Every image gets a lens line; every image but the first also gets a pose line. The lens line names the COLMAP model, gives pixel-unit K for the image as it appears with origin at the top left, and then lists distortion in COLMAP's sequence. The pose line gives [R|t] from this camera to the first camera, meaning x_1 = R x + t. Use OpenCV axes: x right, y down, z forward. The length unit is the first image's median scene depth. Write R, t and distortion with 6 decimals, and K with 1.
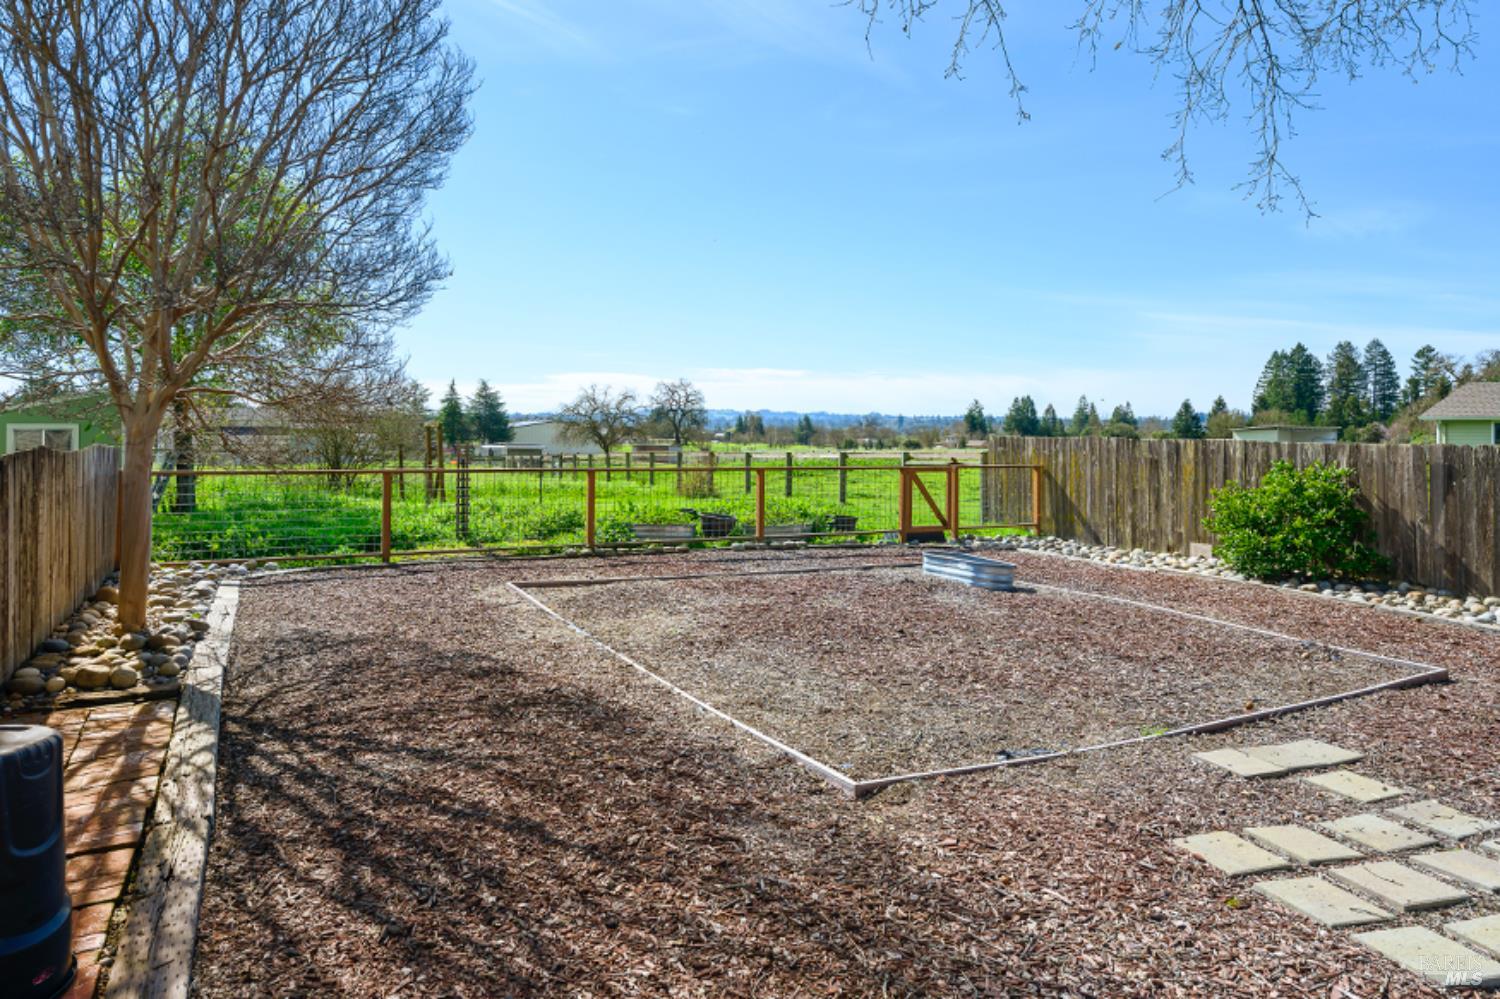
lens RADIAL K [[930.5, 0, 750.7], [0, 930.5, 431.8], [0, 0, 1]] dist [0.005450, 0.000504]
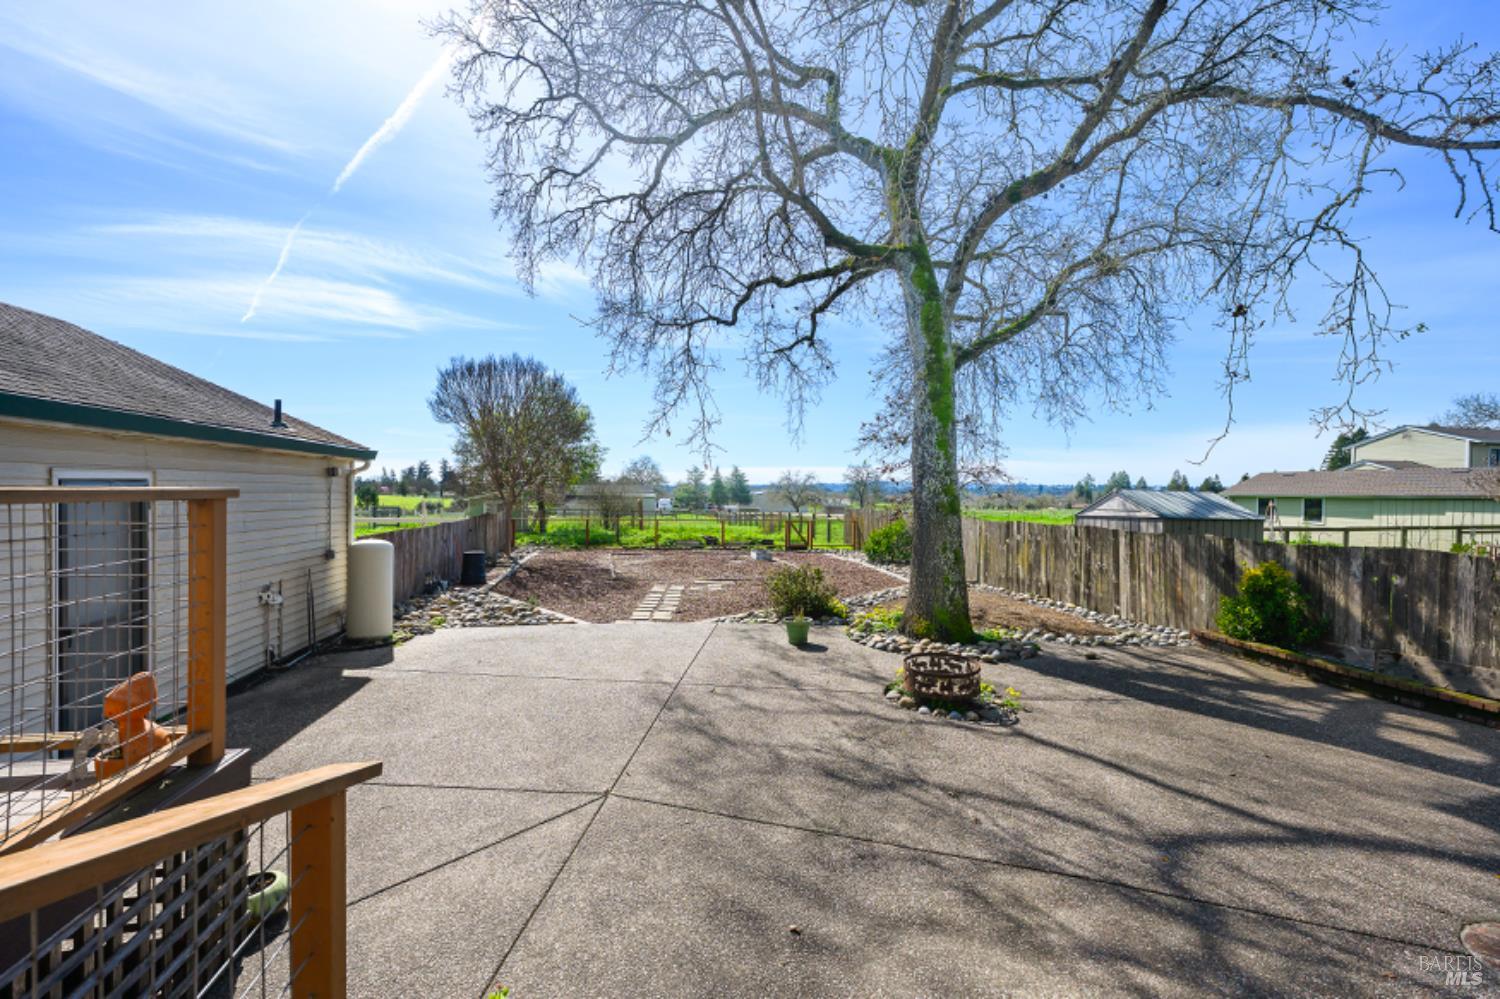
lens RADIAL K [[619.9, 0, 750.8], [0, 619.9, 501.8], [0, 0, 1]] dist [-0.000185, -0.000949]
pose [[0.963275, 0.002561, -0.268505, 0.515659], [-0.000411, 0.999967, 0.008065, -0.024309], [0.268517, -0.007658, 0.963245, -0.628586]]
